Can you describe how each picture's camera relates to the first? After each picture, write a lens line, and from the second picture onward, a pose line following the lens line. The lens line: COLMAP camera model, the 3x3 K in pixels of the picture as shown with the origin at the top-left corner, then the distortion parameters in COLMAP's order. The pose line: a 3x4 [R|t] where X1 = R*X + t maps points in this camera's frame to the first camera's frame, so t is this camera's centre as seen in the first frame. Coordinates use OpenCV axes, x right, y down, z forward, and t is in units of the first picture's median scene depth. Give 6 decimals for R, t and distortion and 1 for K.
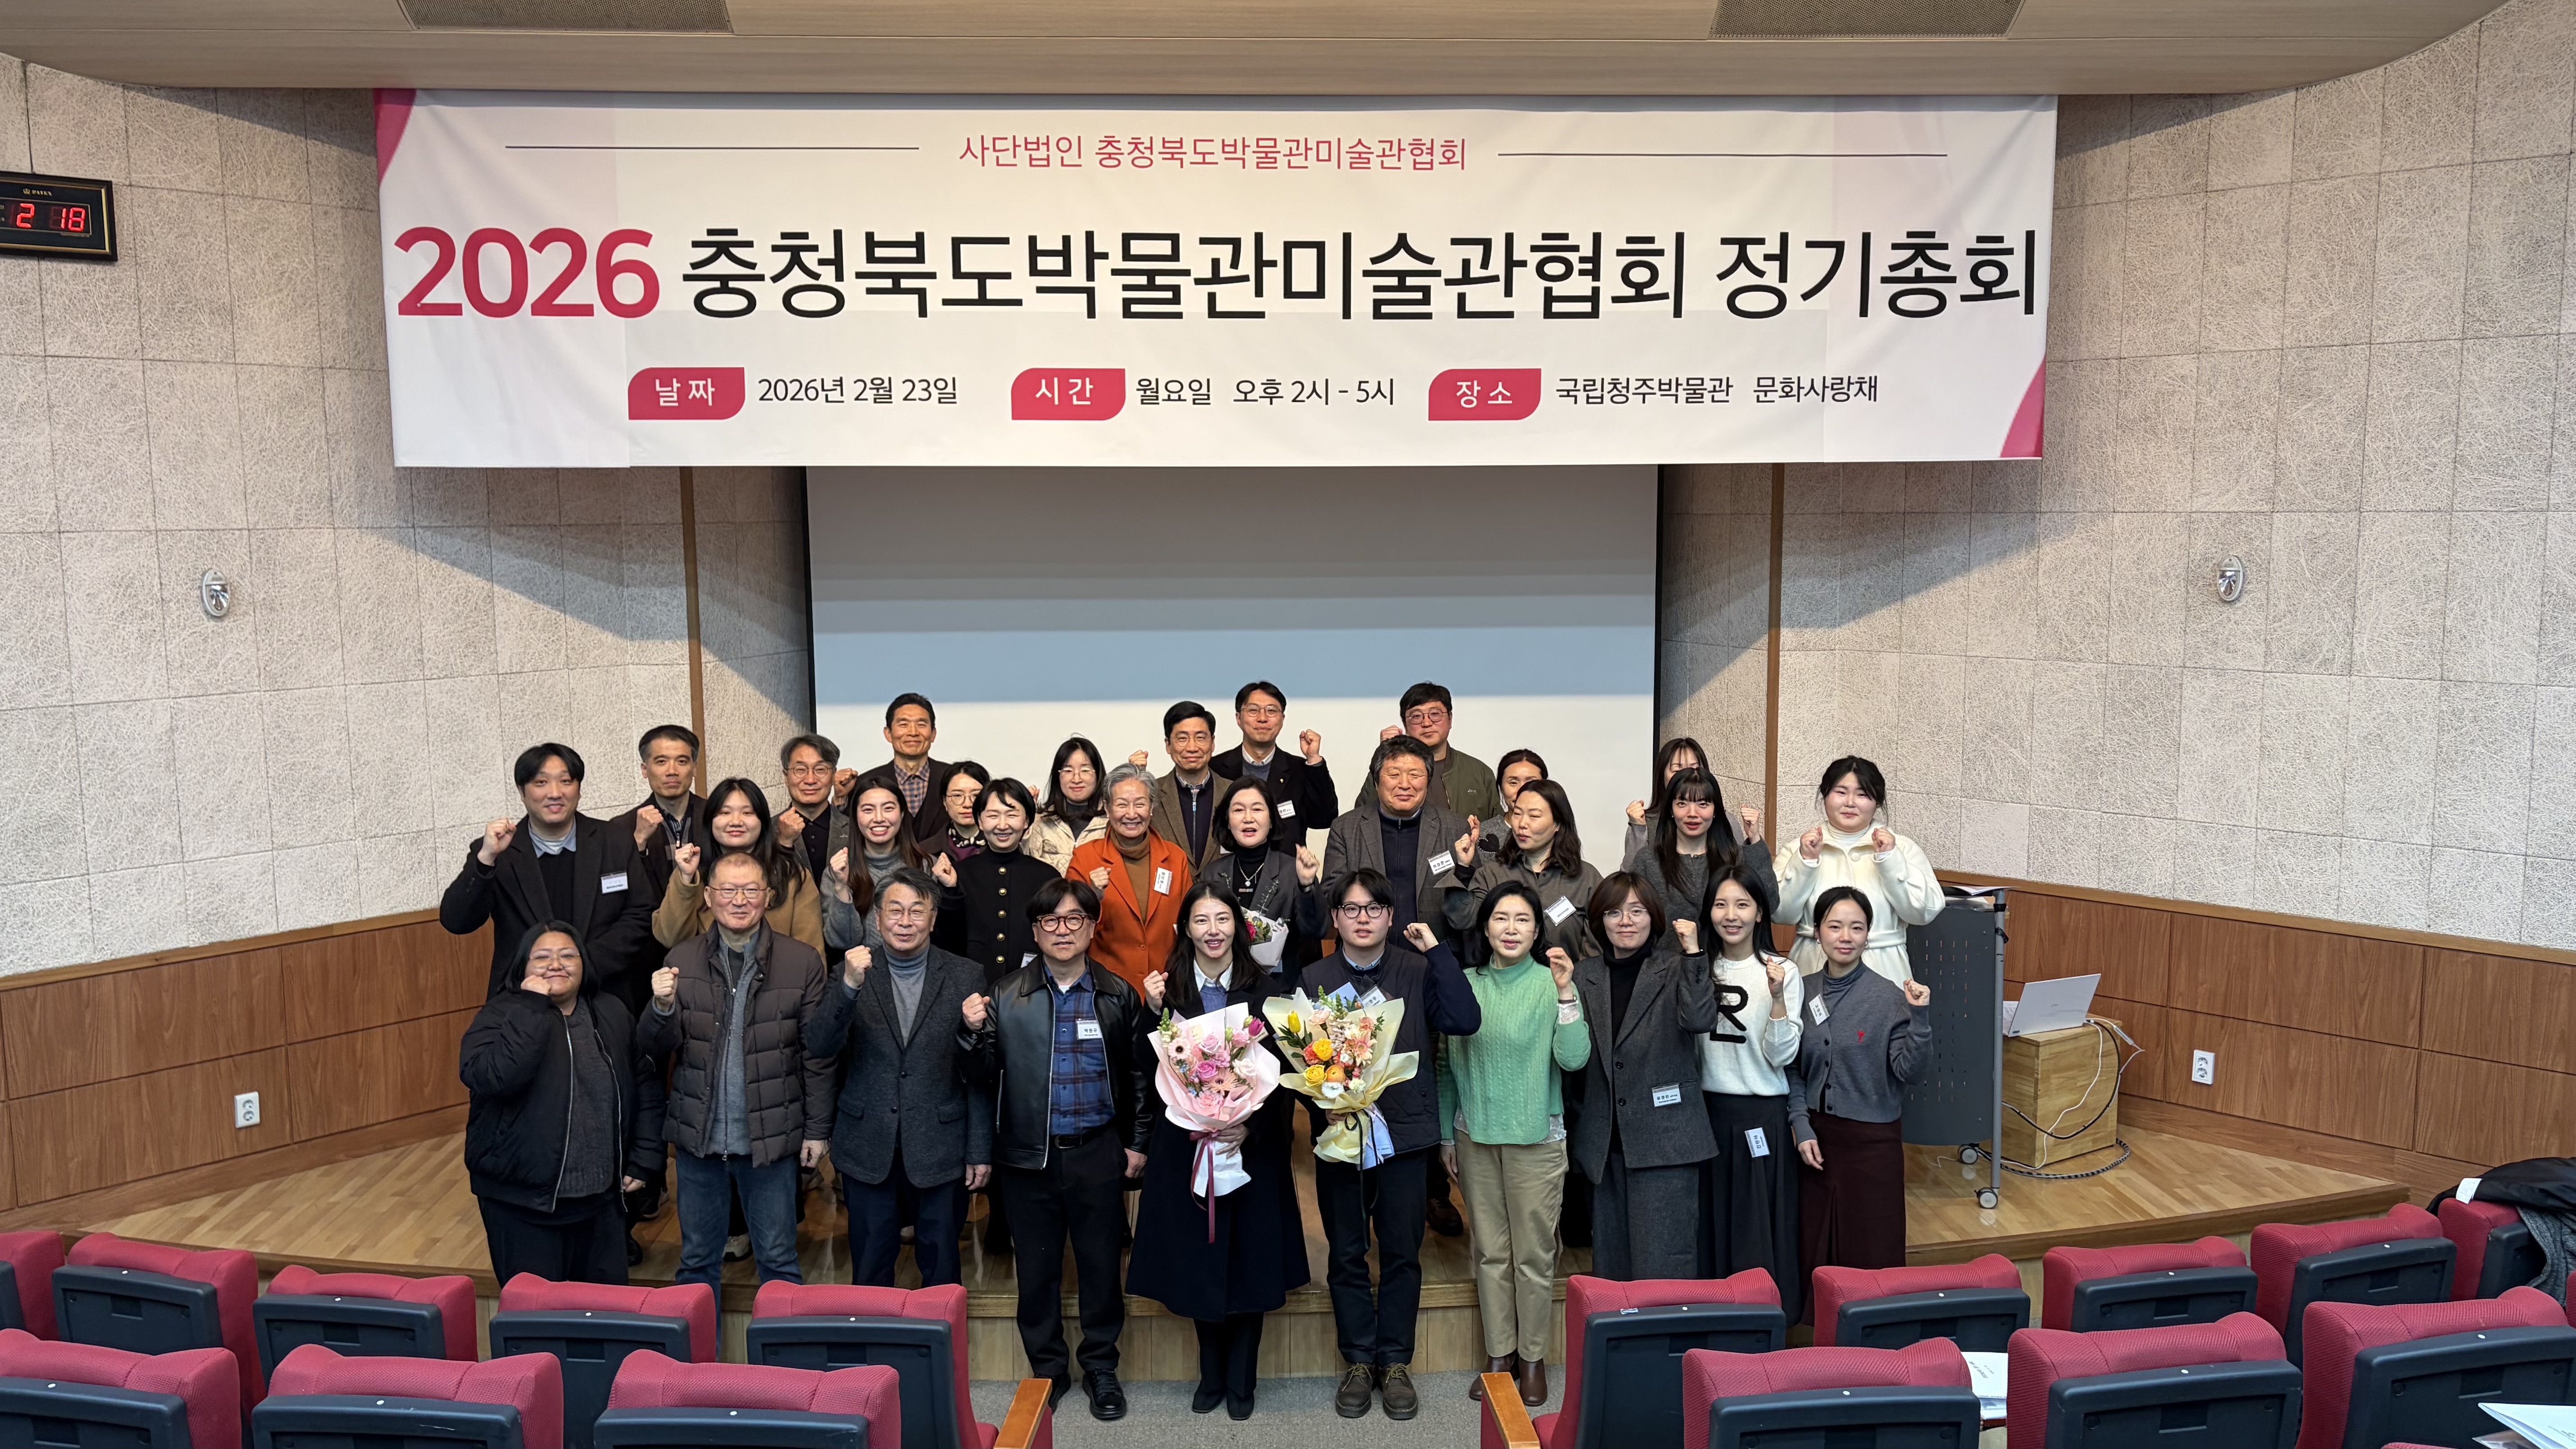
lens RADIAL K [[1921.6, 0, 1288.0], [0, 1921.6, 724.5], [0, 0, 1]] dist [0.090203, -0.109309]
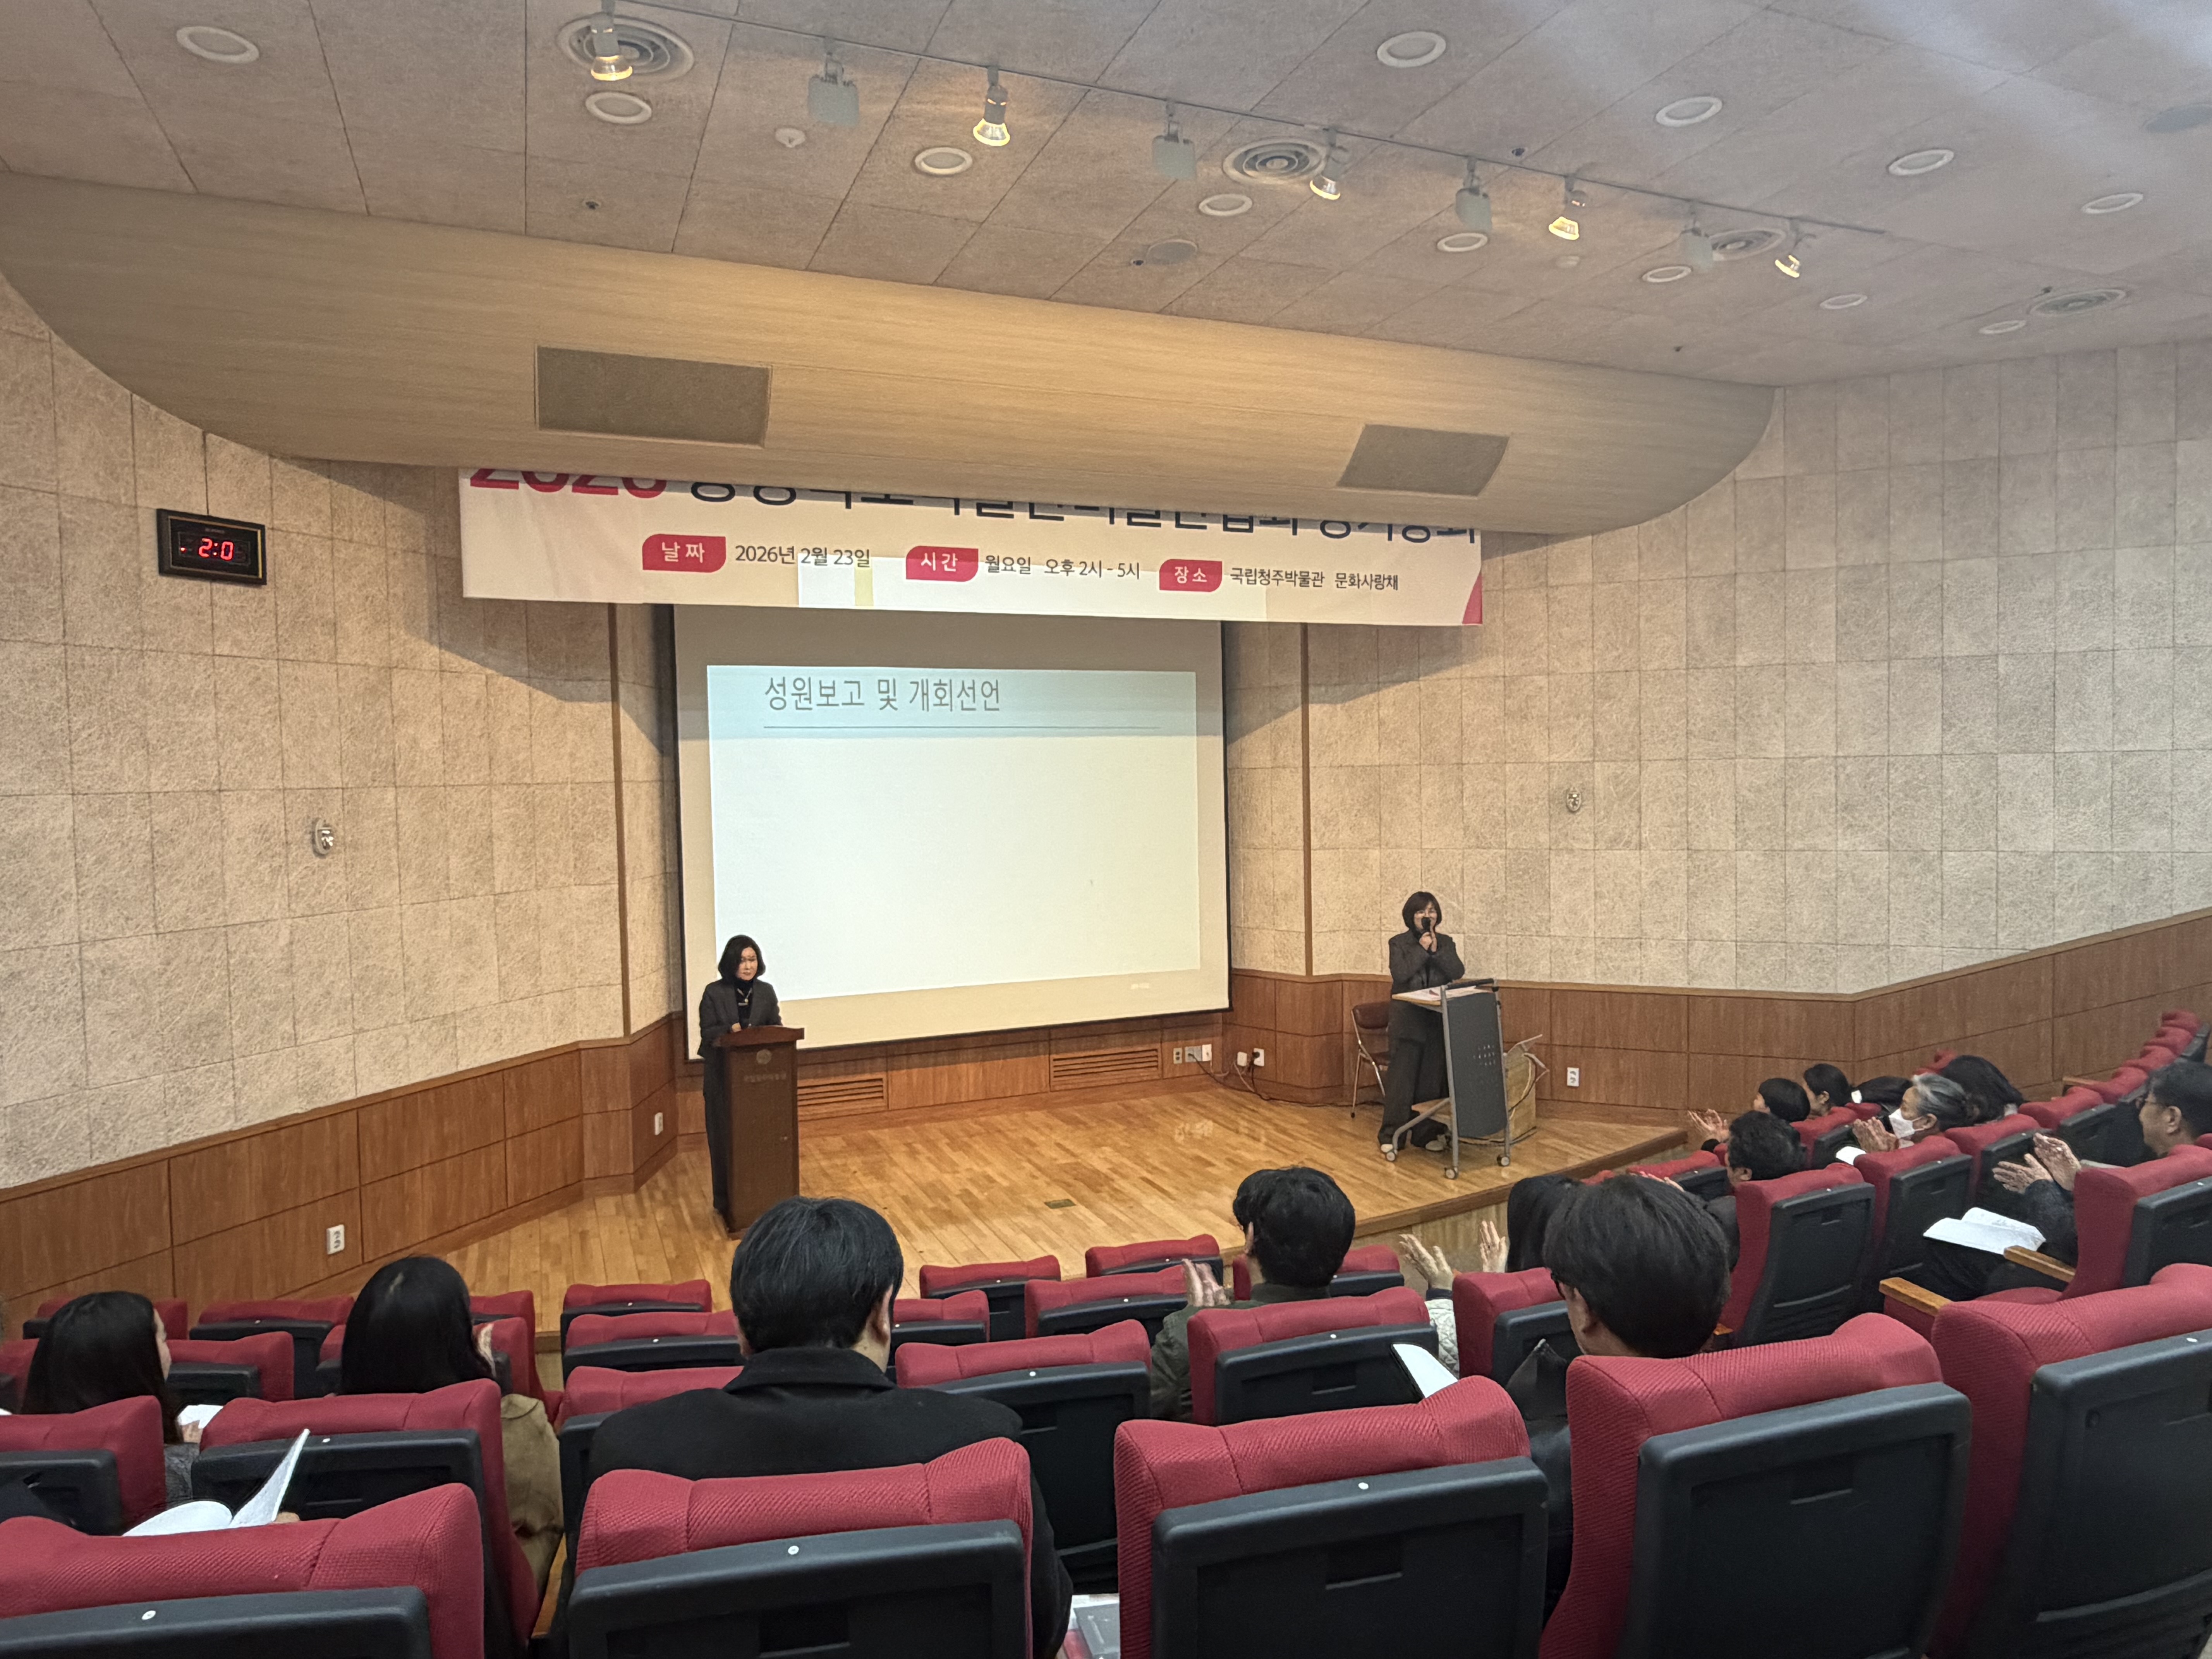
lens RADIAL K [[1368.2, 0, 1096.4], [0, 1368.2, 821.6], [0, 0, 1]] dist [-0.000433, 0.001774]
pose [[0.940727, -0.023737, 0.338333, -0.368366], [0.051740, 0.995916, -0.073989, 0.016949], [-0.335195, 0.087109, 0.938113, -0.030942]]
